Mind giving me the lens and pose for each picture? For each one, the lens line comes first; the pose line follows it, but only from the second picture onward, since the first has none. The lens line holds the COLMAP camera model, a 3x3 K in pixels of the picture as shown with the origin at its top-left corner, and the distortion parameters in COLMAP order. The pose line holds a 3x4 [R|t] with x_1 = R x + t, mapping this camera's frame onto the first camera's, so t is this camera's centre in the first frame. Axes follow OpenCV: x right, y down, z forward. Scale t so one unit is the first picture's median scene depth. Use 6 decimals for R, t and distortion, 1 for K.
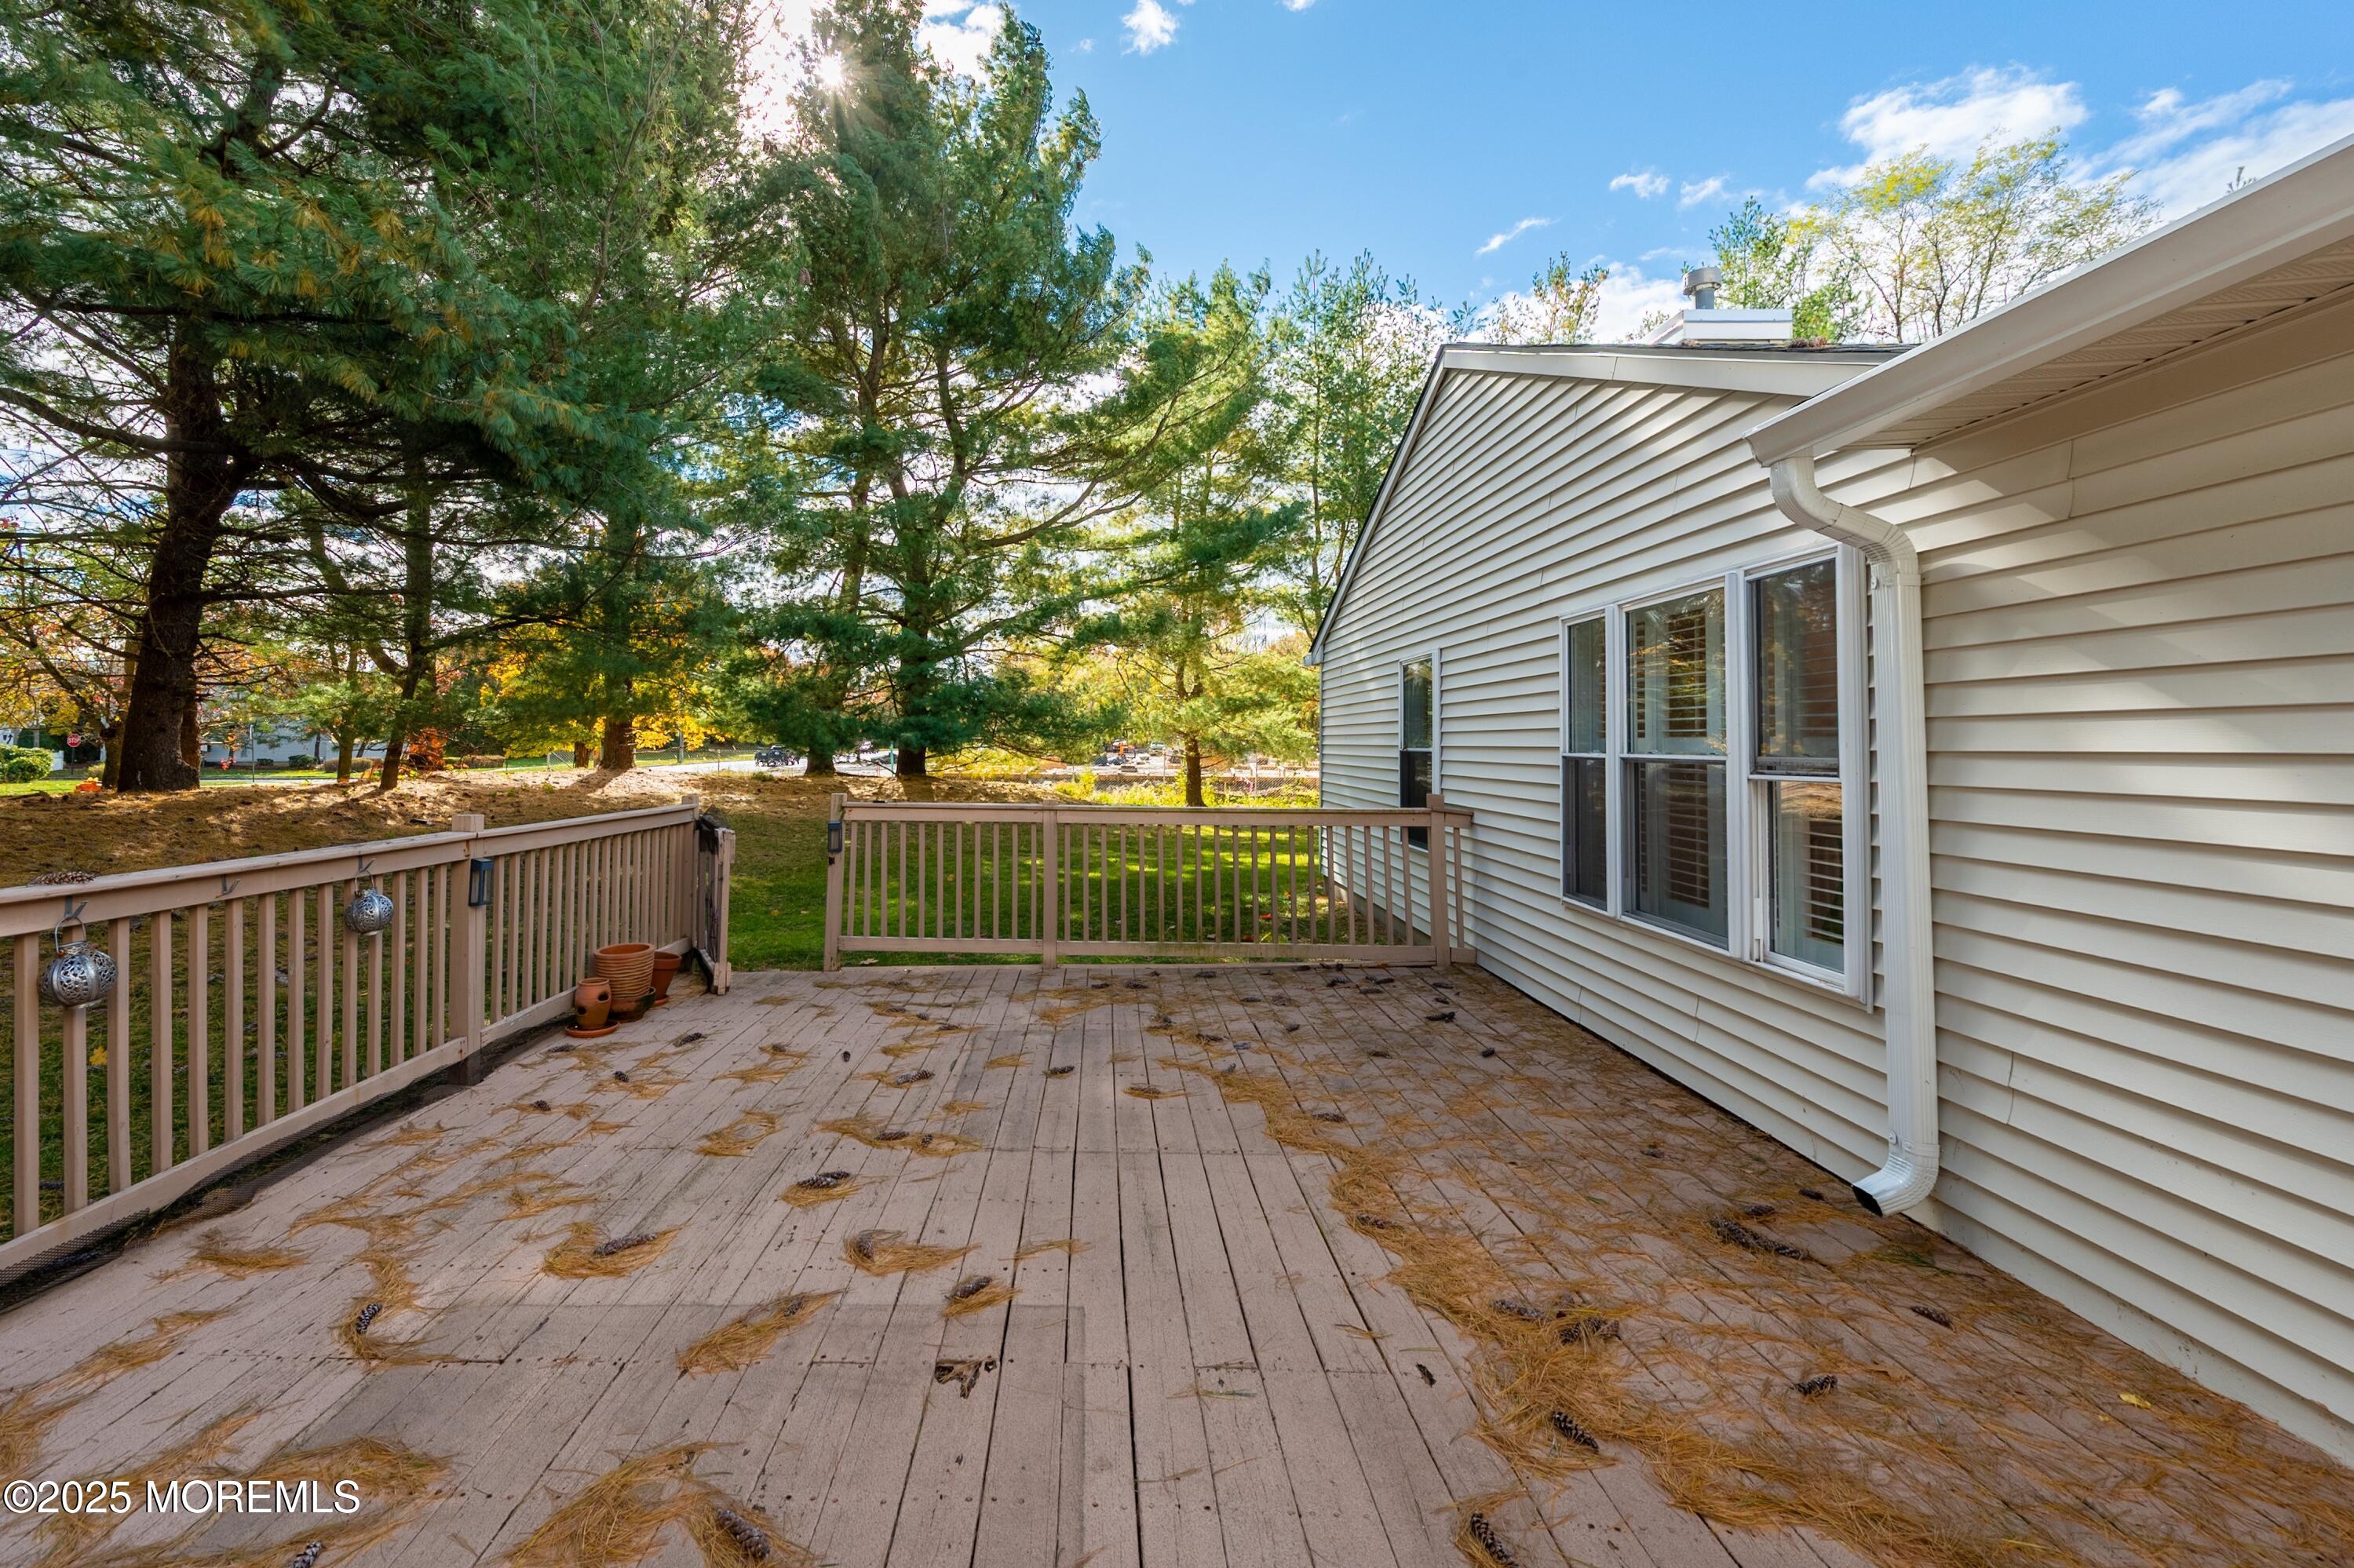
lens RADIAL K [[983.0, 0, 1176.9], [0, 983.0, 713.2], [0, 0, 1]] dist [0.001955, -0.000061]
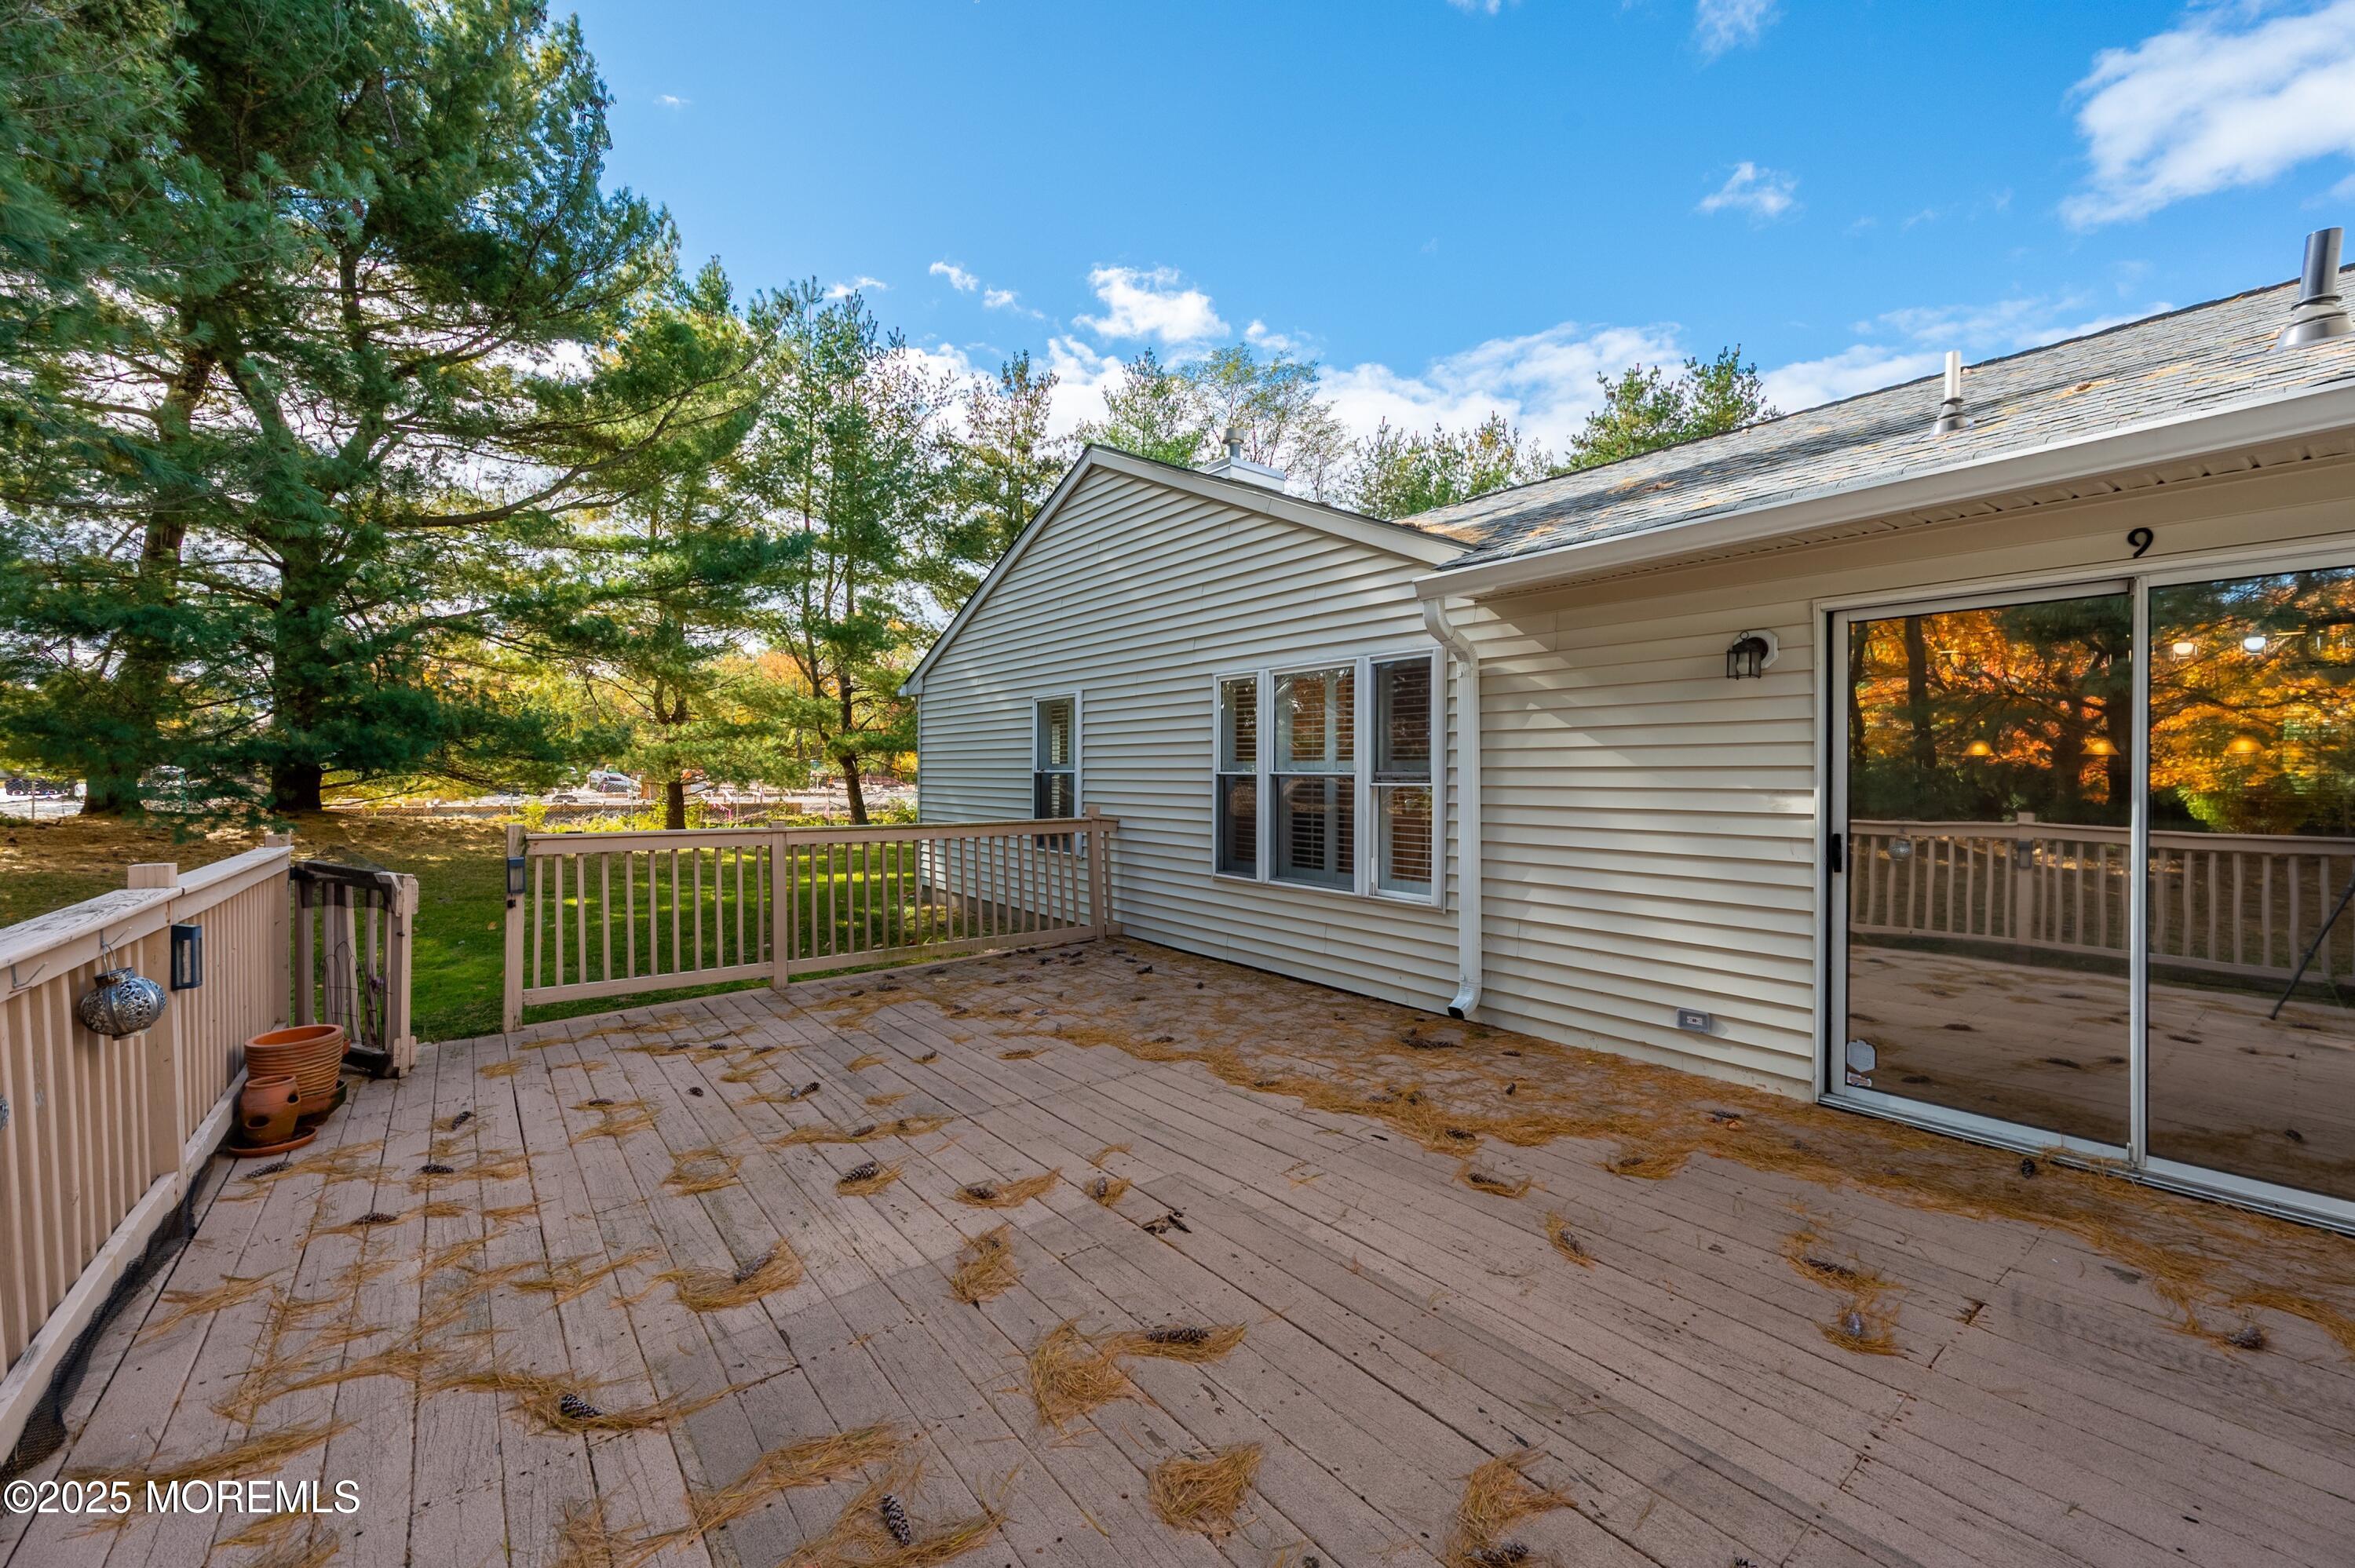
lens RADIAL K [[928.5, 0, 1180.9], [0, 928.5, 786.0], [0, 0, 1]] dist [0.007139, 0.000189]
pose [[0.761343, -0.012015, 0.648238, -0.666283], [-0.016434, 0.999149, 0.037820, 0.014284], [-0.648141, -0.039447, 0.760498, 0.028681]]
